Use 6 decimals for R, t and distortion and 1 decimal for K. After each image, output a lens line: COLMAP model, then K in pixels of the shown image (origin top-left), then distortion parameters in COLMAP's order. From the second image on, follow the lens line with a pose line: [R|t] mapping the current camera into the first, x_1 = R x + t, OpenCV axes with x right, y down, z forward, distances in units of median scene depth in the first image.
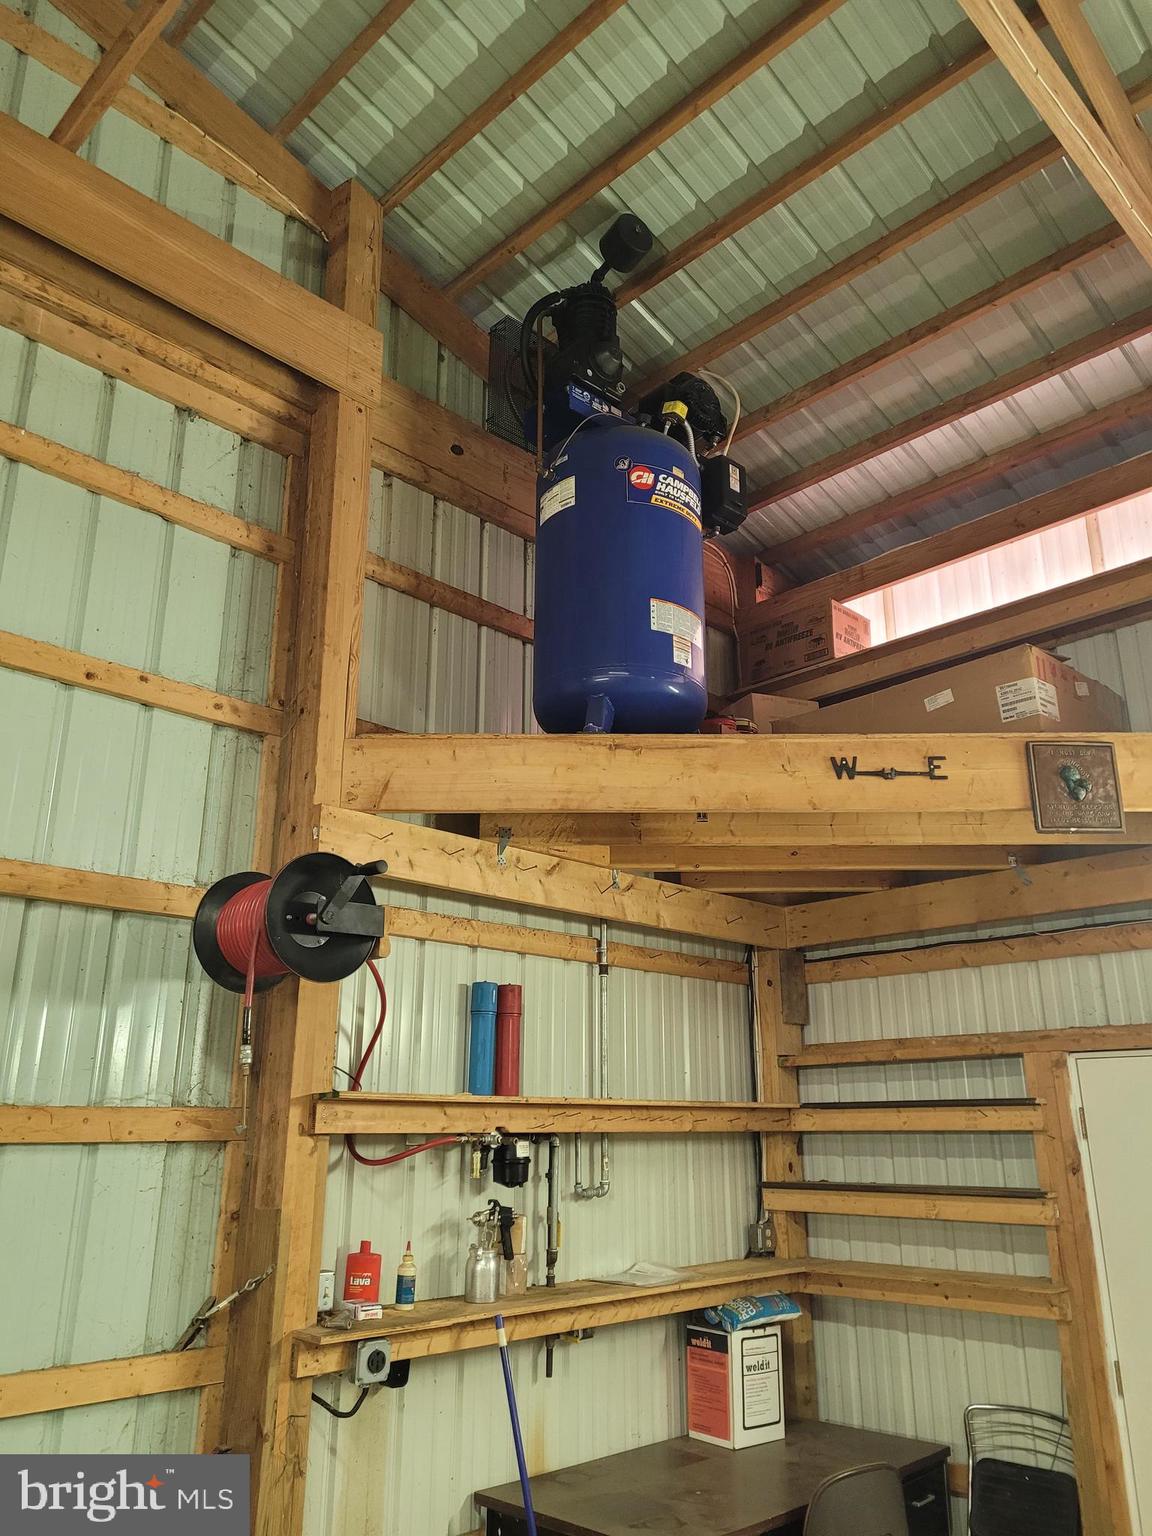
lens RADIAL K [[1152.5, 0, 605.4], [0, 1152.5, 765.4], [0, 0, 1]] dist [0.080772, -0.073231]
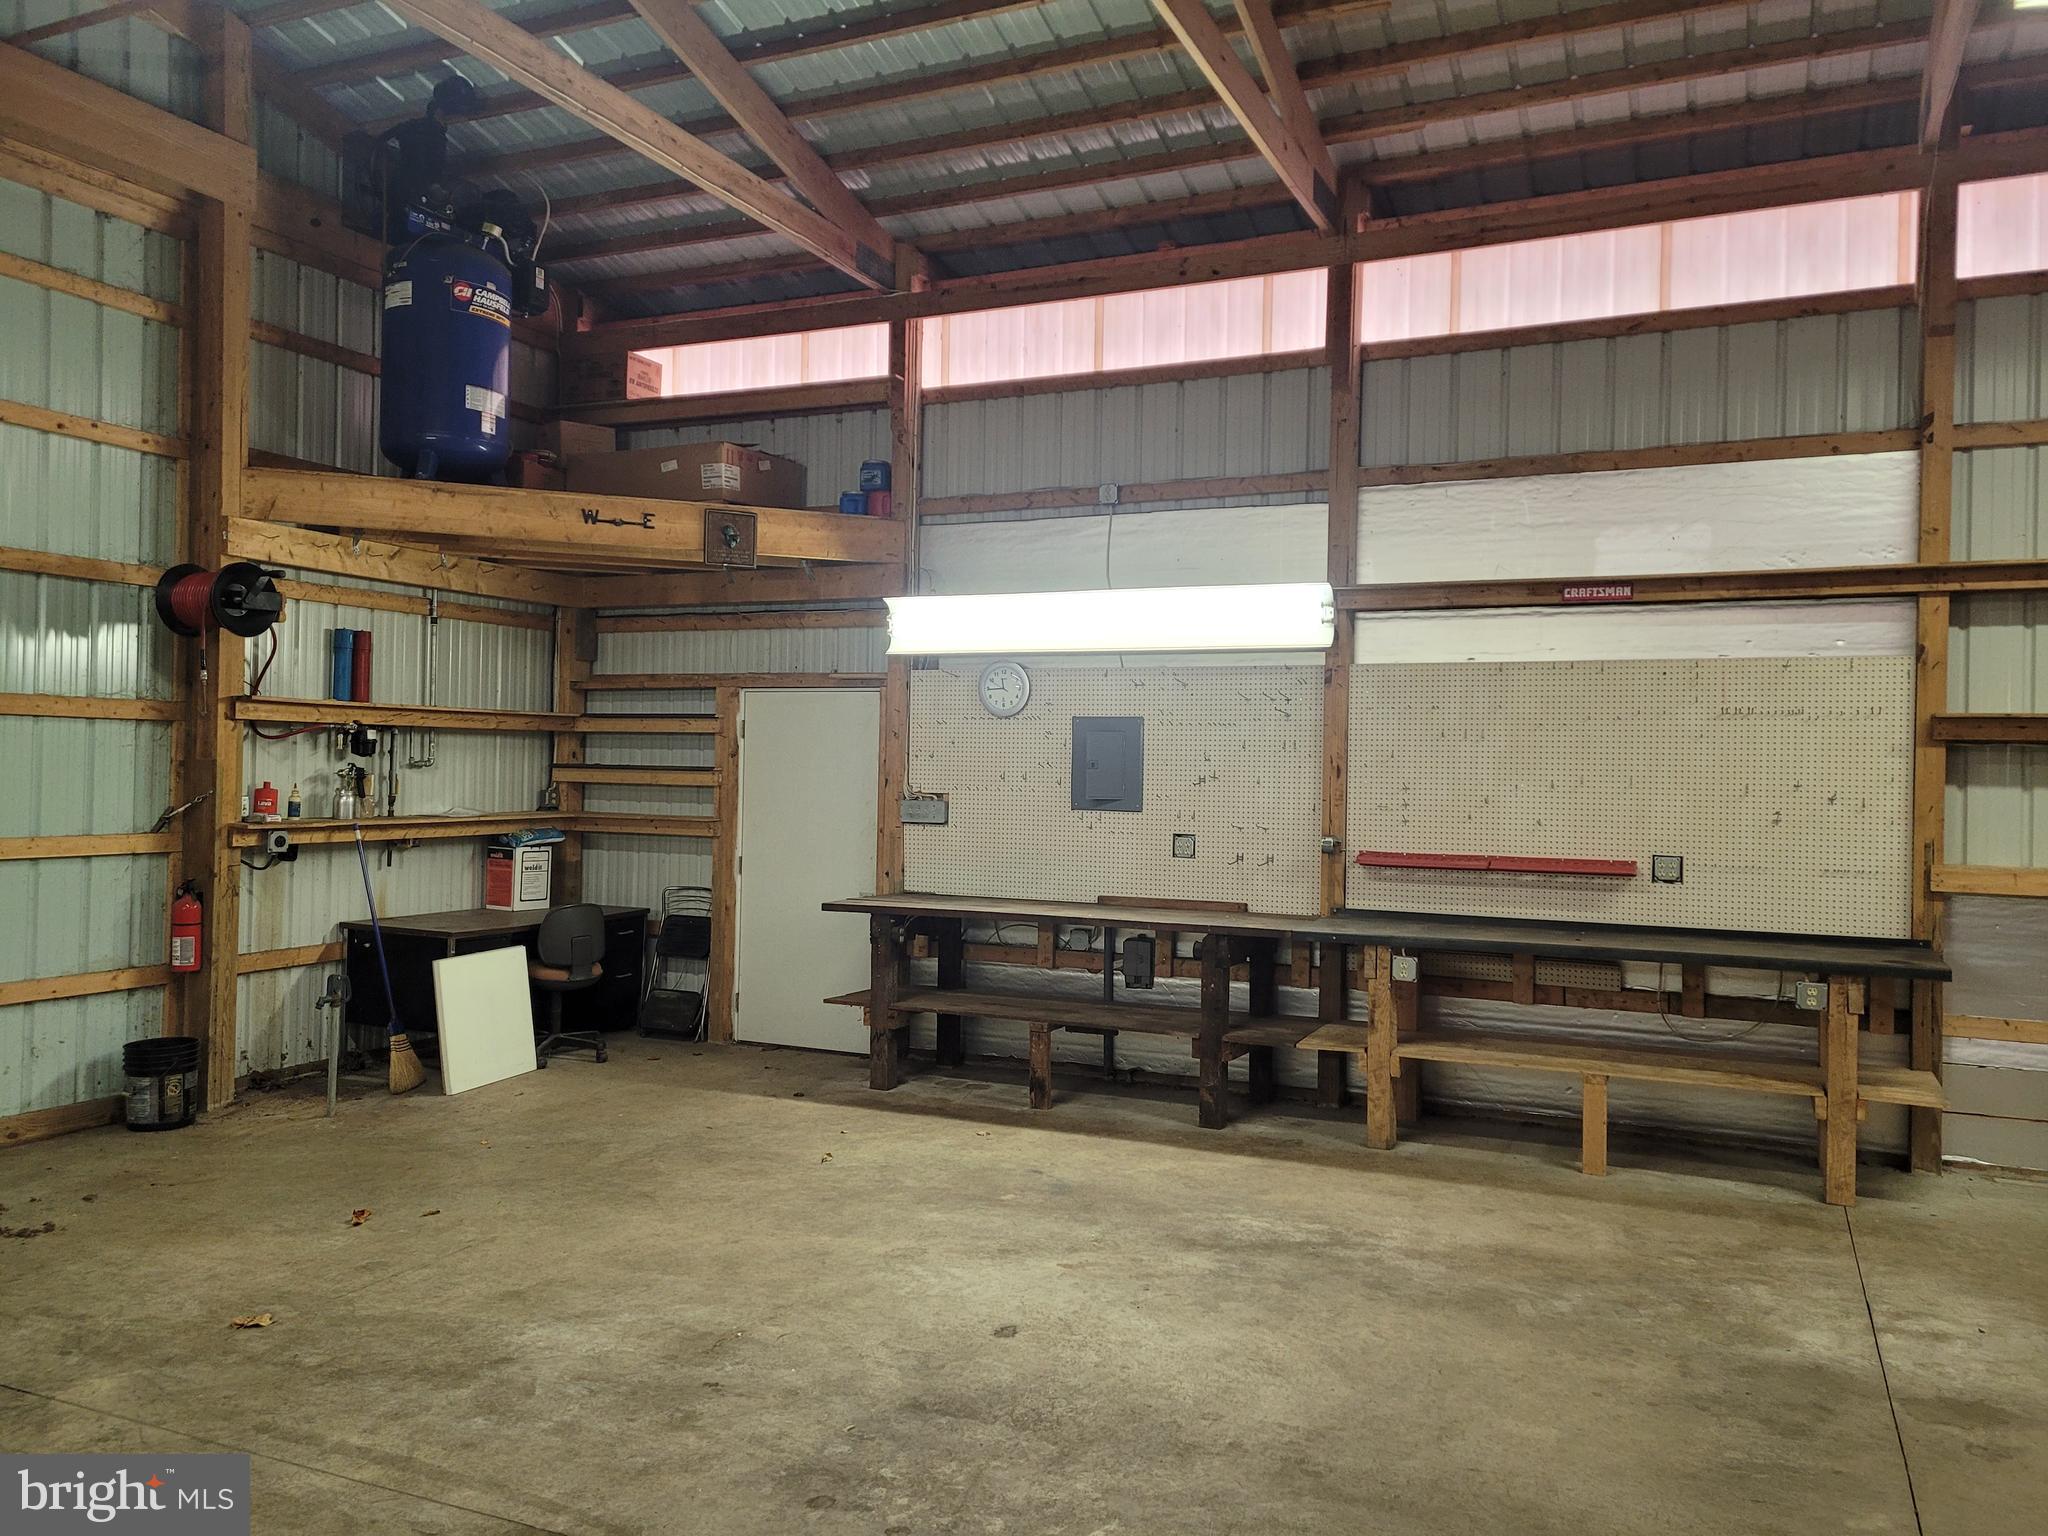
lens RADIAL K [[1545.6, 0, 1046.1], [0, 1545.6, 751.9], [0, 0, 1]] dist [0.073623, -0.062827]
pose [[0.943285, 0.026442, 0.330929, 0.089631], [-0.124019, 0.952722, 0.277382, -0.345387], [-0.307948, -0.302692, 0.901967, -1.189094]]
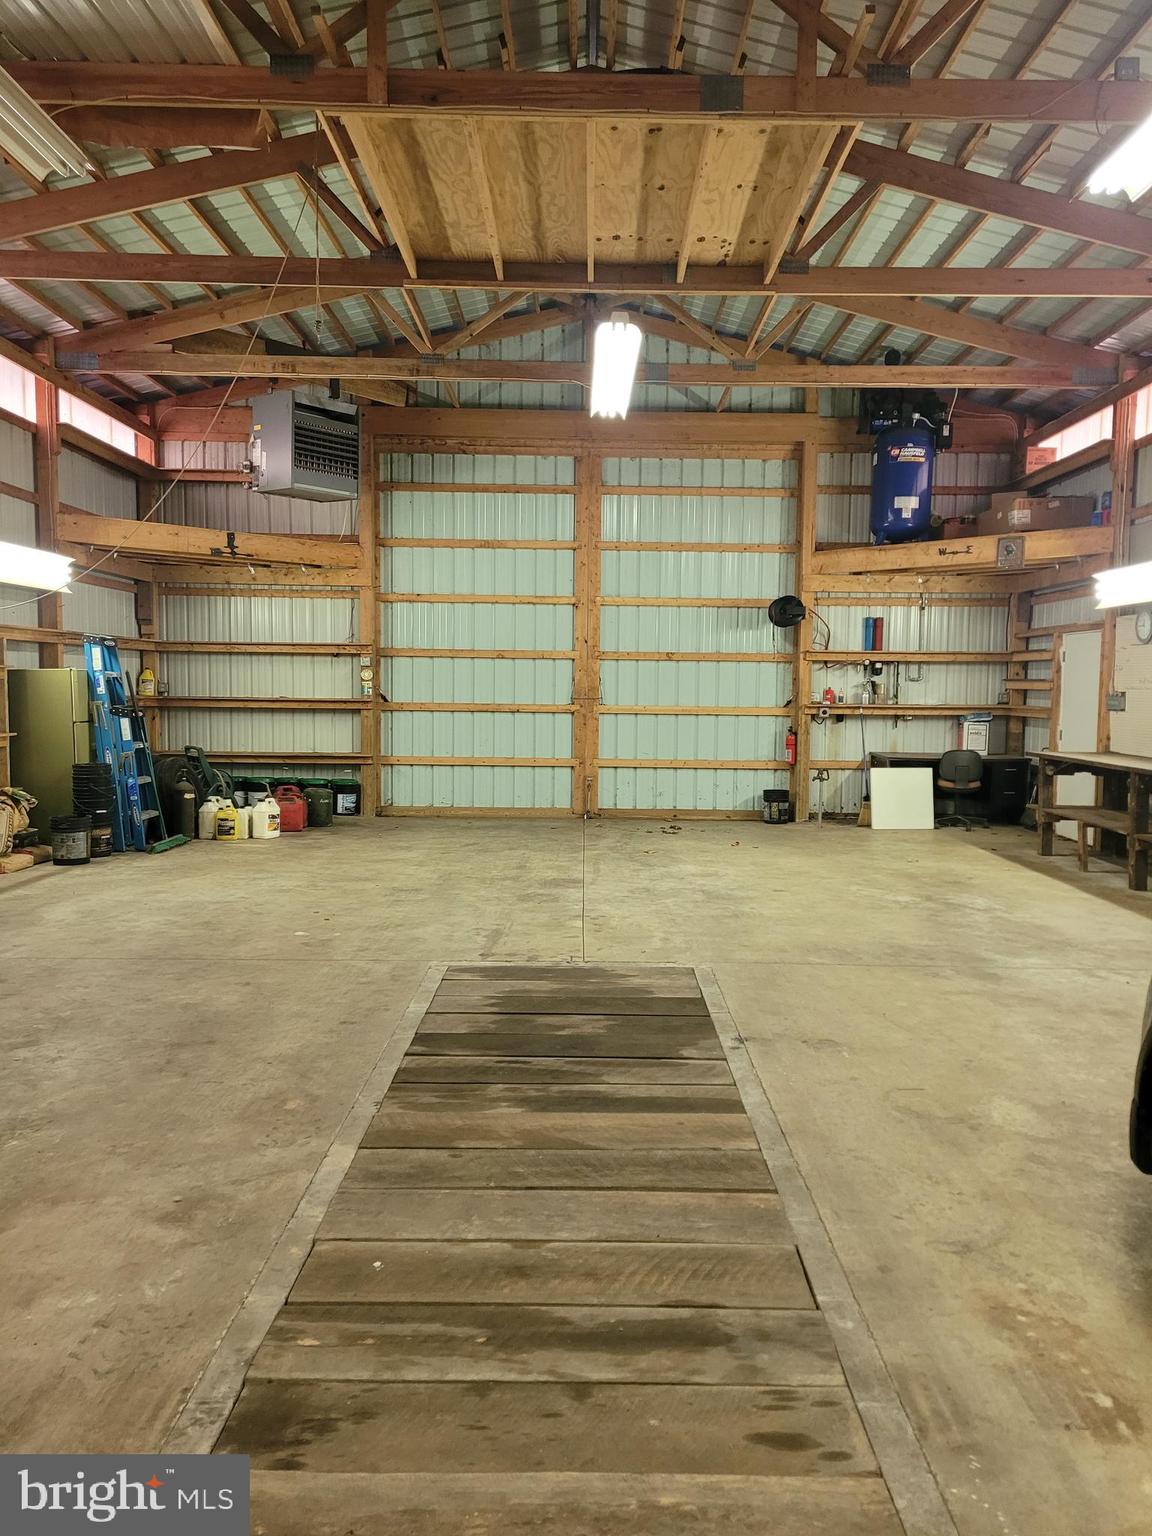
lens RADIAL K [[1159.2, 0, 585.2], [0, 1159.2, 762.3], [0, 0, 1]] dist [0.073623, -0.062827]
pose [[0.694409, 0.063696, -0.716756, 1.767892], [0.207038, 0.936269, 0.283787, -0.542664], [0.689153, -0.345460, 0.636966, -1.838597]]
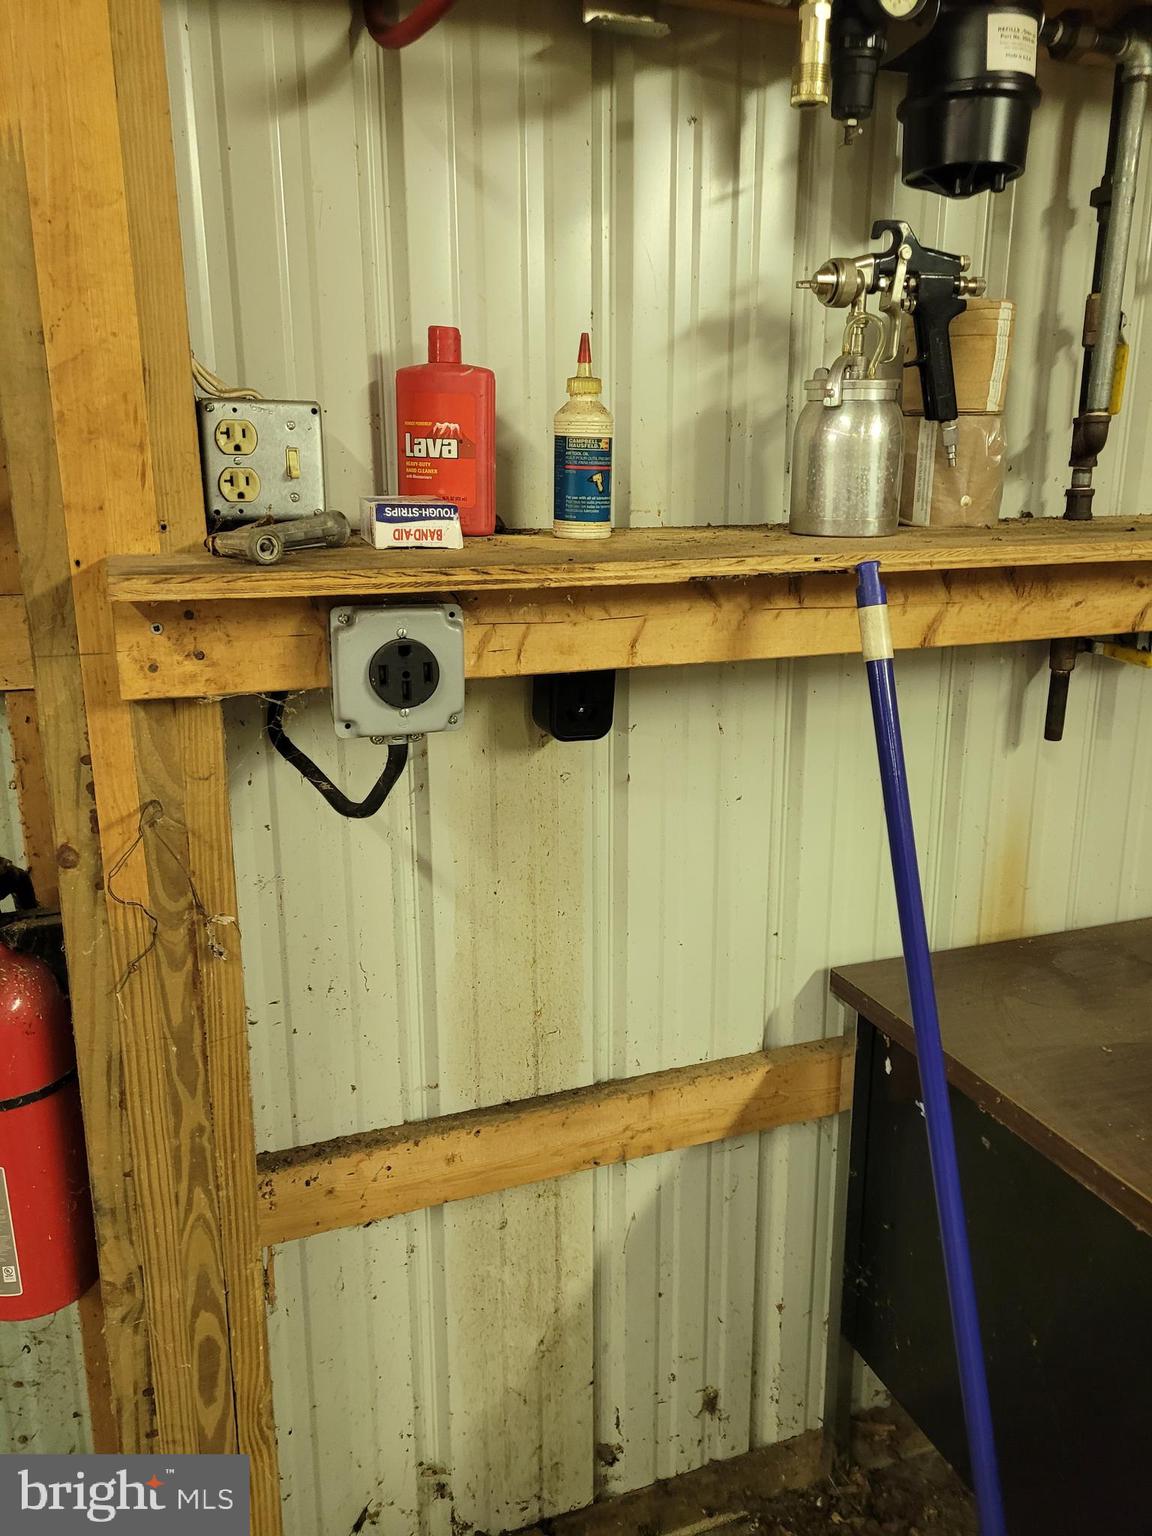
lens RADIAL K [[1159.2, 0, 585.2], [0, 1159.2, 762.3], [0, 0, 1]] dist [0.073623, -0.062827]
pose [[0.901429, 0.110880, -0.418486, -0.024621], [0.129378, 0.853476, 0.504817, 0.314534], [0.413142, -0.509200, 0.755003, 0.641426]]
